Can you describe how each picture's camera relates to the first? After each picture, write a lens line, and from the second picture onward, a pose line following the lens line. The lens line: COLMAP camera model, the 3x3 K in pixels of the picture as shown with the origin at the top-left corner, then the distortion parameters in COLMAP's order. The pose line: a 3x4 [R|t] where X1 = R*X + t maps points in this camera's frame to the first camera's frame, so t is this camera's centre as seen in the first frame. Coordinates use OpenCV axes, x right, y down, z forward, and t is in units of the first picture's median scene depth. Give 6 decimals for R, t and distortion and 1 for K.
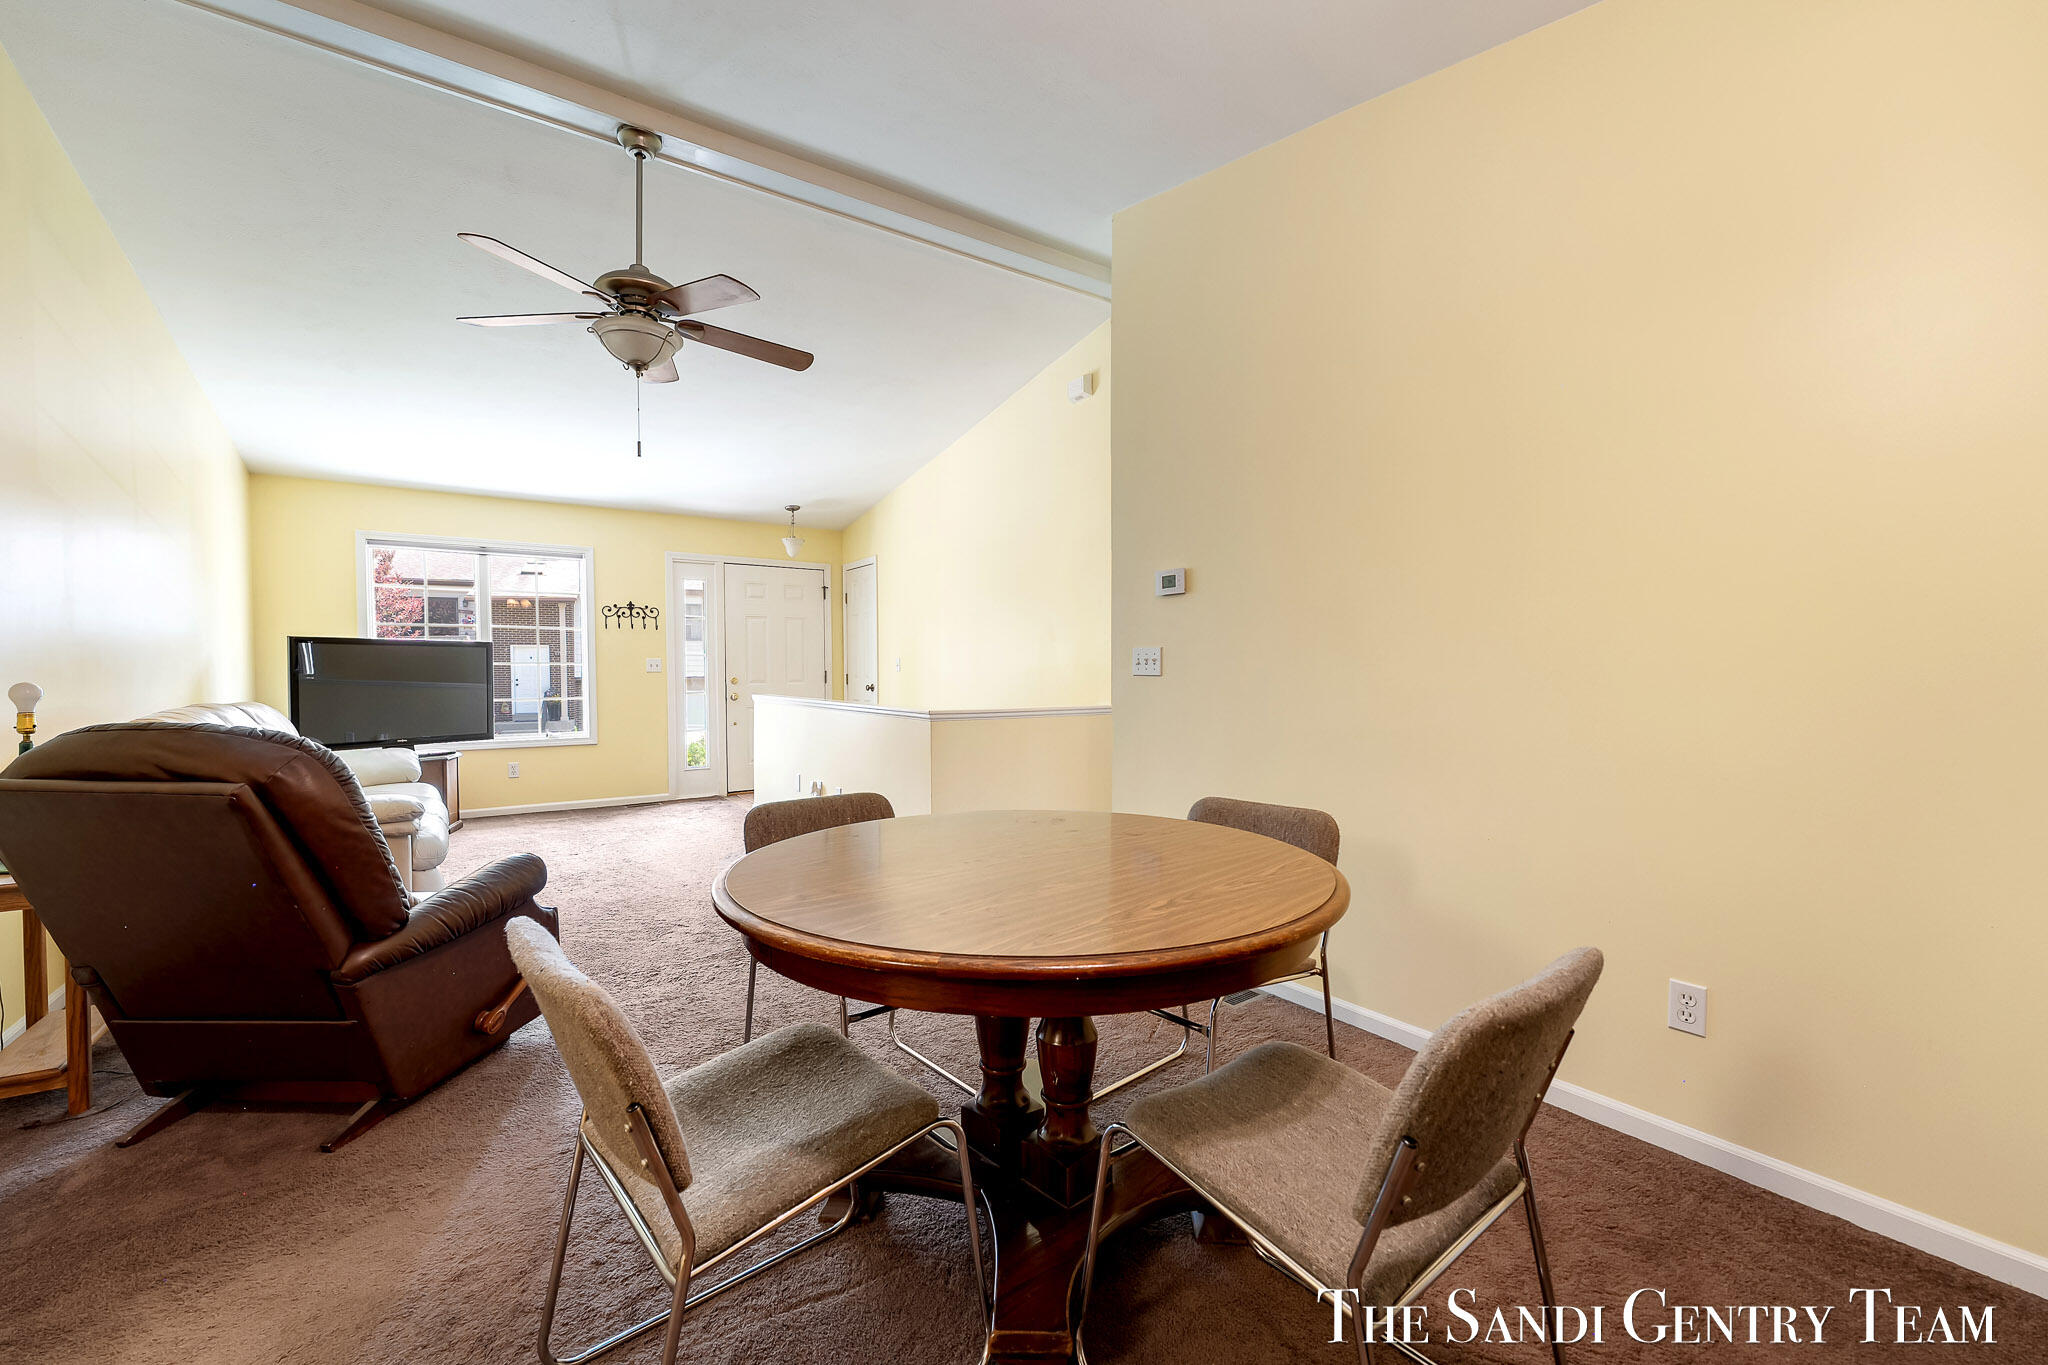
lens RADIAL K [[826.0, 0, 1021.2], [0, 826.0, 684.9], [0, 0, 1]] dist [-0.002160, -0.000041]
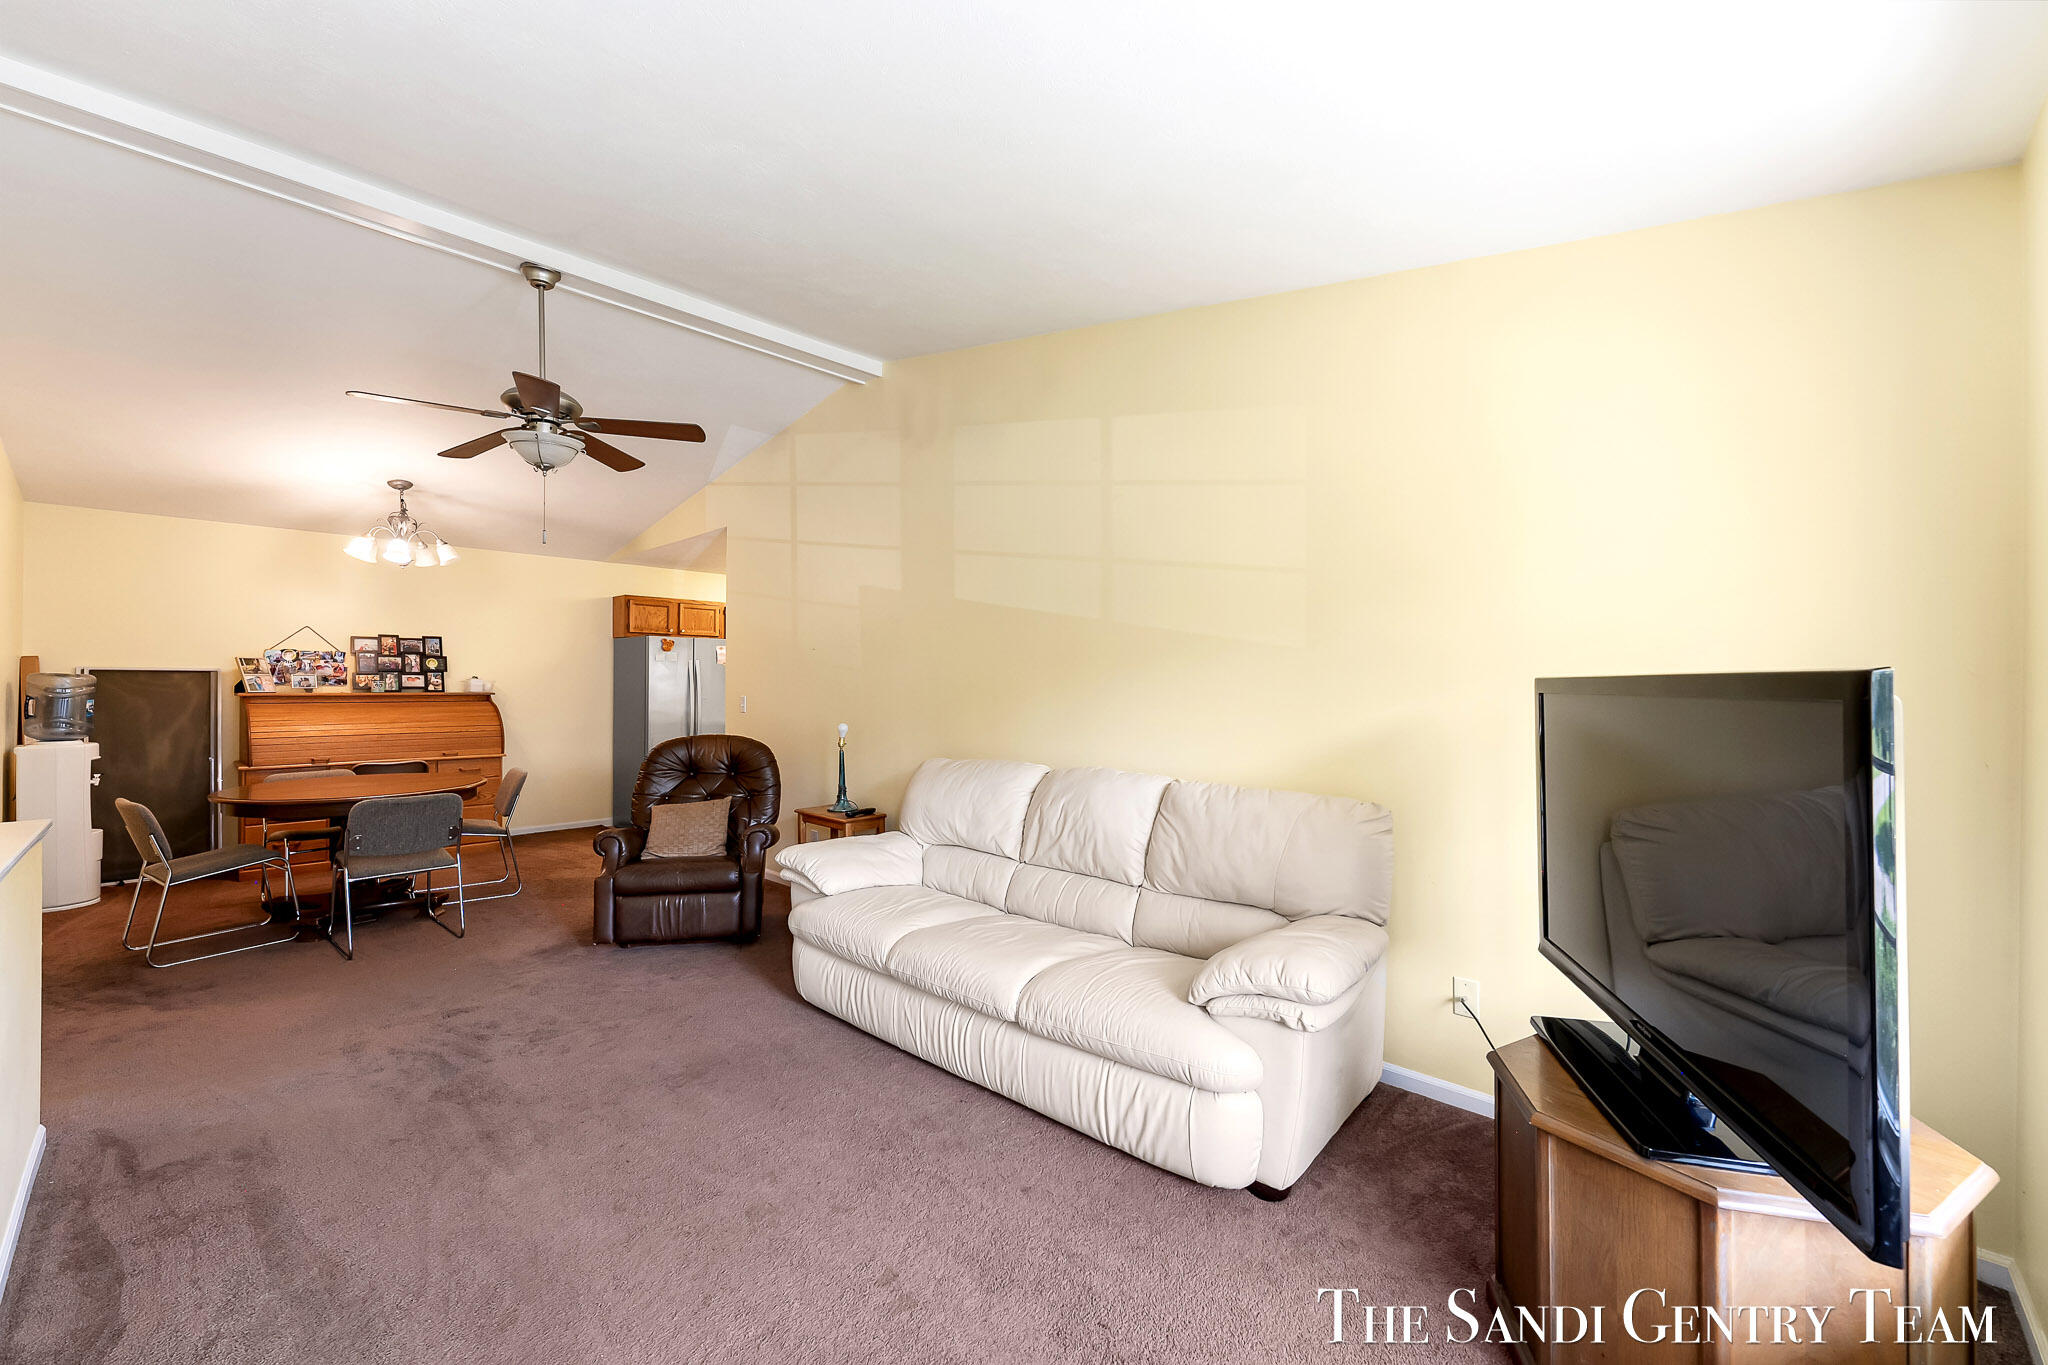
lens RADIAL K [[818.1, 0, 1012.6], [0, 818.1, 679.1], [0, 0, 1]] dist [-0.000886, 0.000489]
pose [[-0.985360, -0.000196, -0.170485, -0.414312], [-0.002239, 0.999928, 0.011792, -0.047231], [0.170471, 0.012001, -0.985290, 1.035936]]
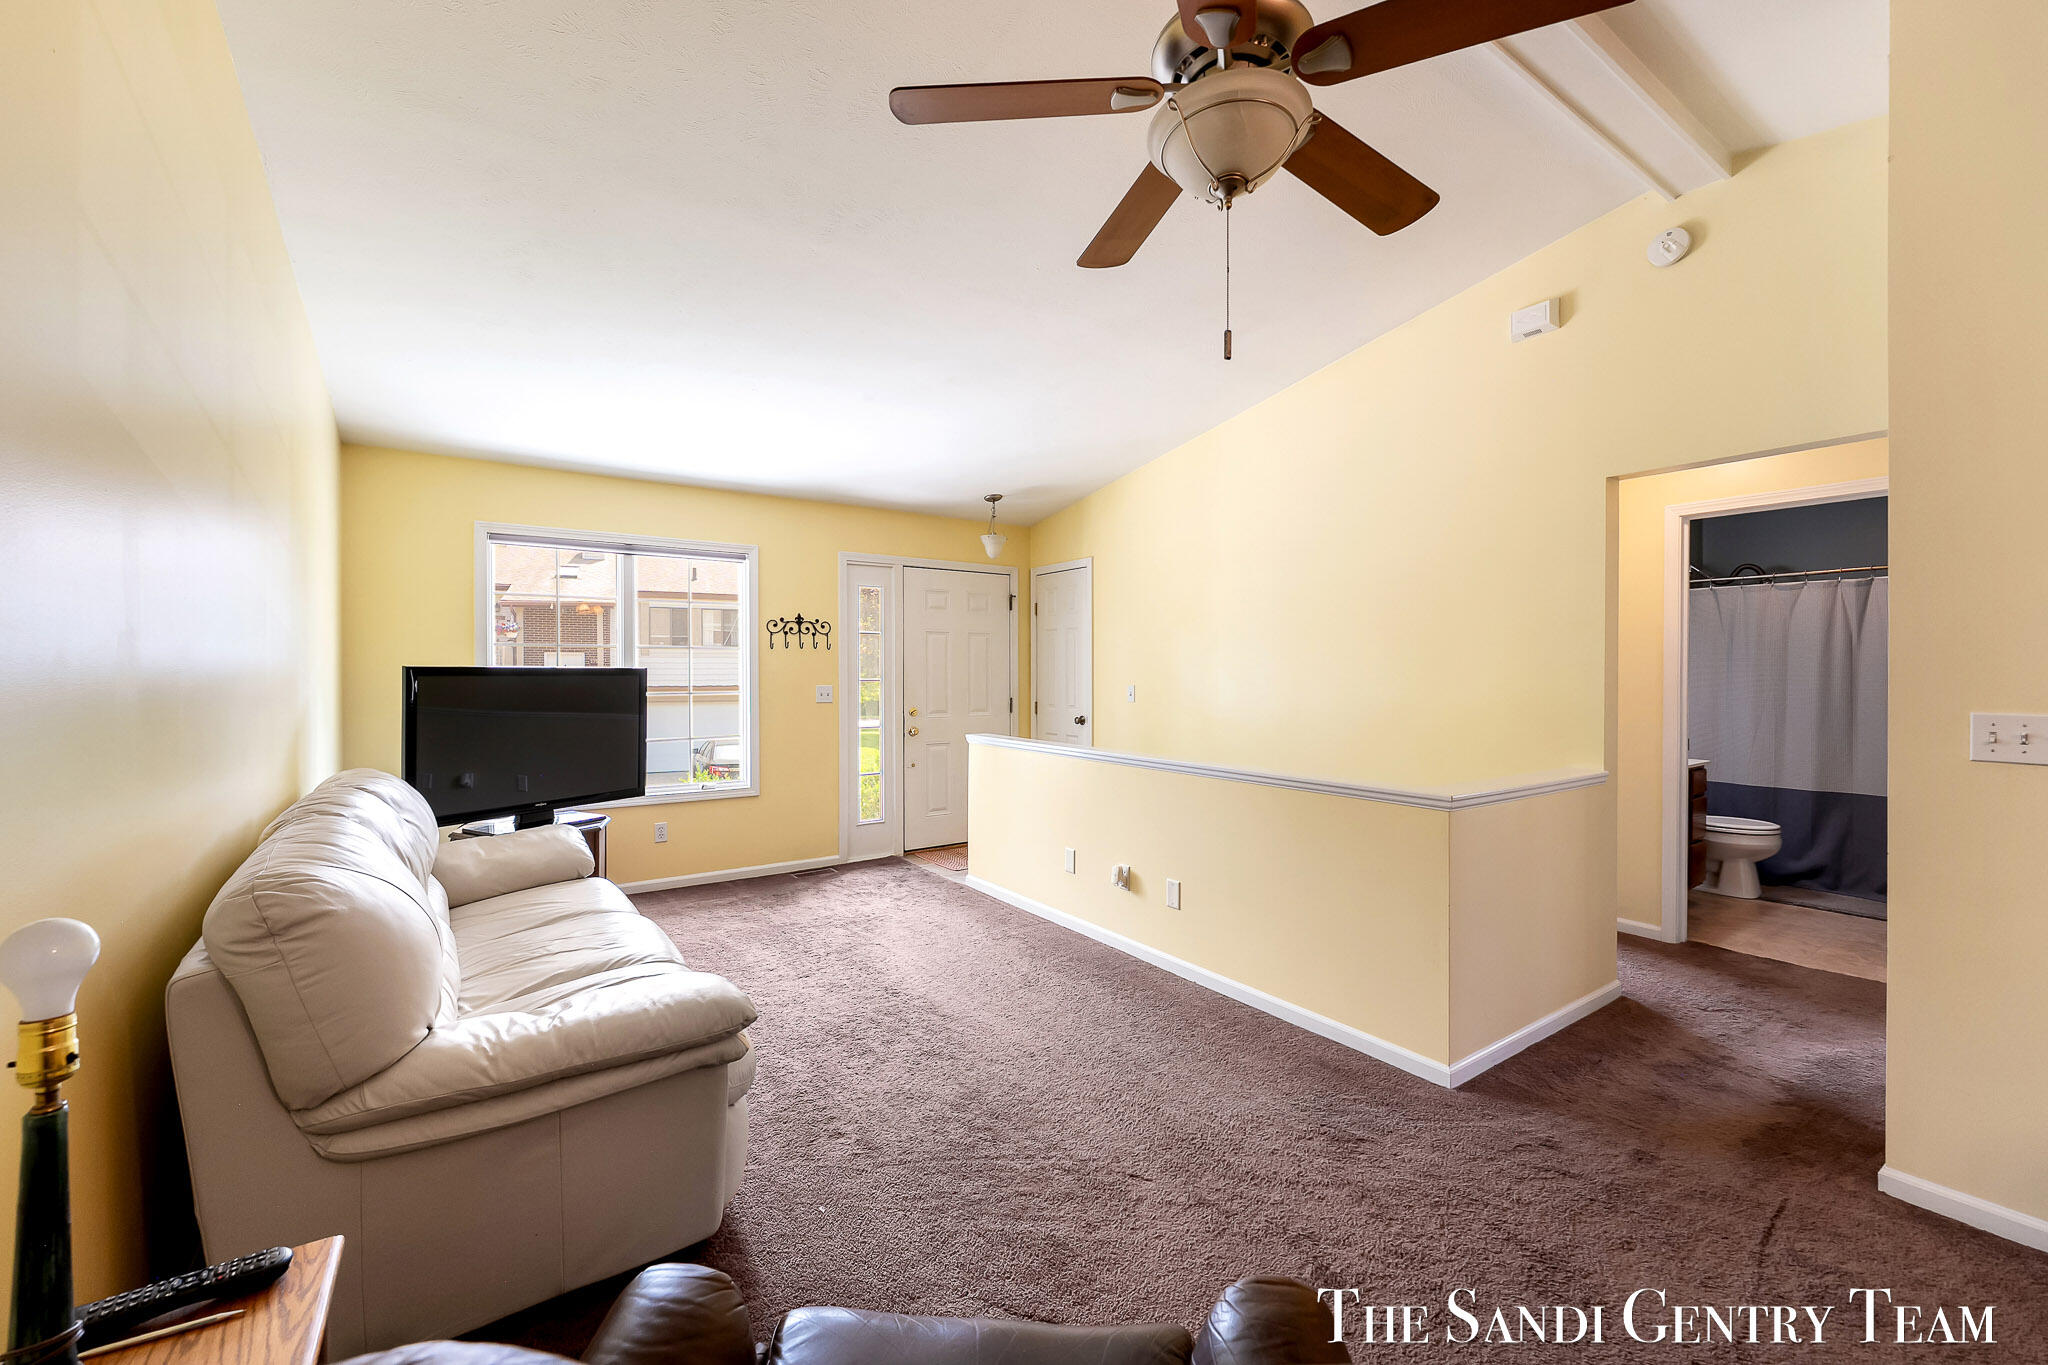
lens RADIAL K [[818.1, 0, 1012.6], [0, 818.1, 679.1], [0, 0, 1]] dist [-0.000886, 0.000489]
pose [[0.999984, 0.003049, -0.004703, -0.272395], [-0.003098, 0.999943, -0.010255, -0.032040], [0.004671, 0.010269, 0.999936, 0.222639]]
